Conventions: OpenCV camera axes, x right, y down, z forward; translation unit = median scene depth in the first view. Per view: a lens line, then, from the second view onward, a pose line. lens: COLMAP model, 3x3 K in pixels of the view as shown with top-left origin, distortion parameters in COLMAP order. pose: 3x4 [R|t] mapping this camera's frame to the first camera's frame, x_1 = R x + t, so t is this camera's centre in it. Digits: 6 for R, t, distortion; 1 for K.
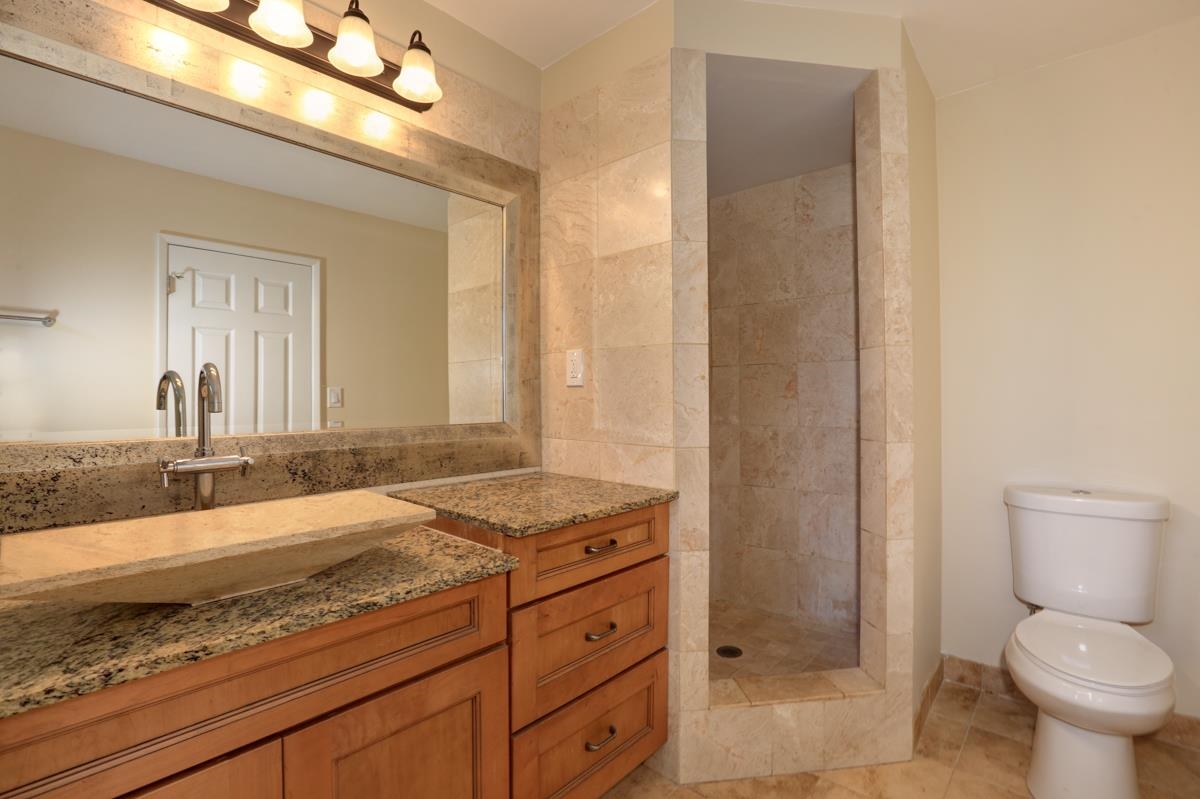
lens RADIAL K [[551.5, 0, 595.2], [0, 551.5, 395.9], [0, 0, 1]] dist [-0.018642, 0.000262]
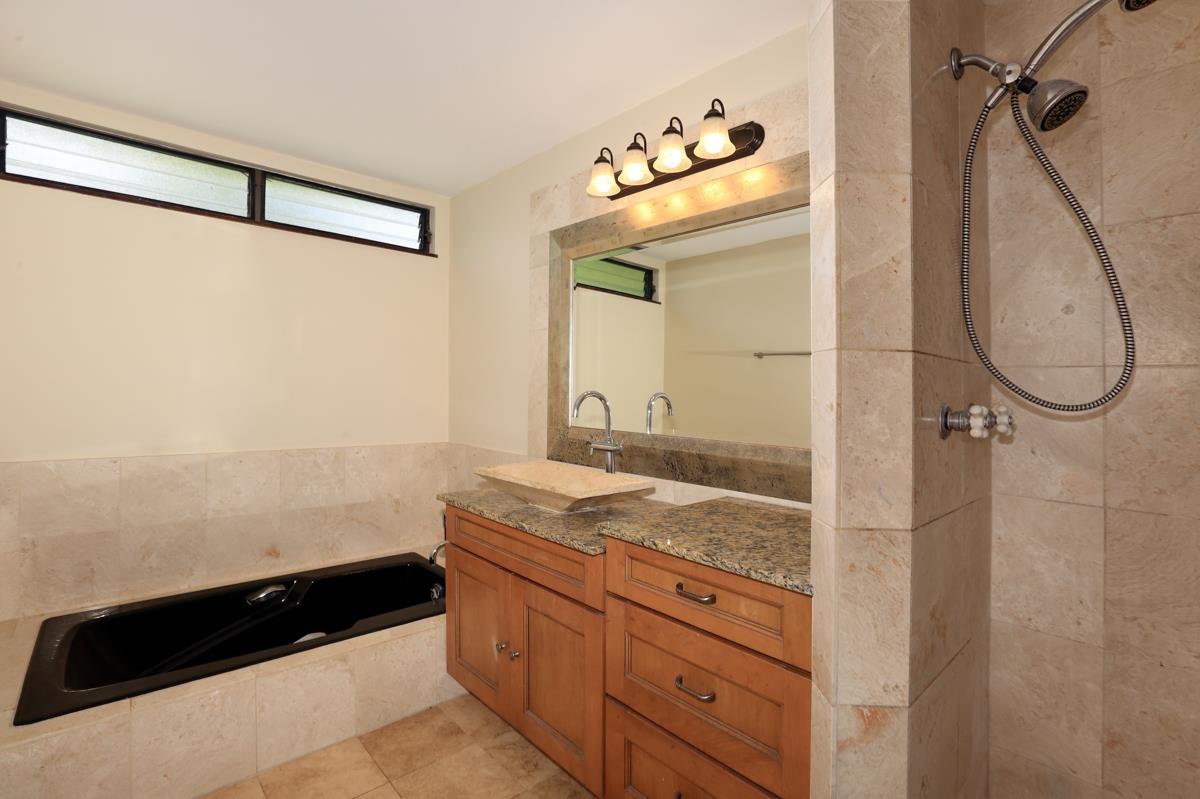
lens RADIAL K [[551.5, 0, 595.2], [0, 551.5, 395.9], [0, 0, 1]] dist [-0.018642, 0.000262]
pose [[-0.087879, 0.012093, -0.996058, 0.879863], [-0.015933, 0.999781, 0.013544, -0.053533], [0.996004, 0.017060, -0.087667, 0.883093]]
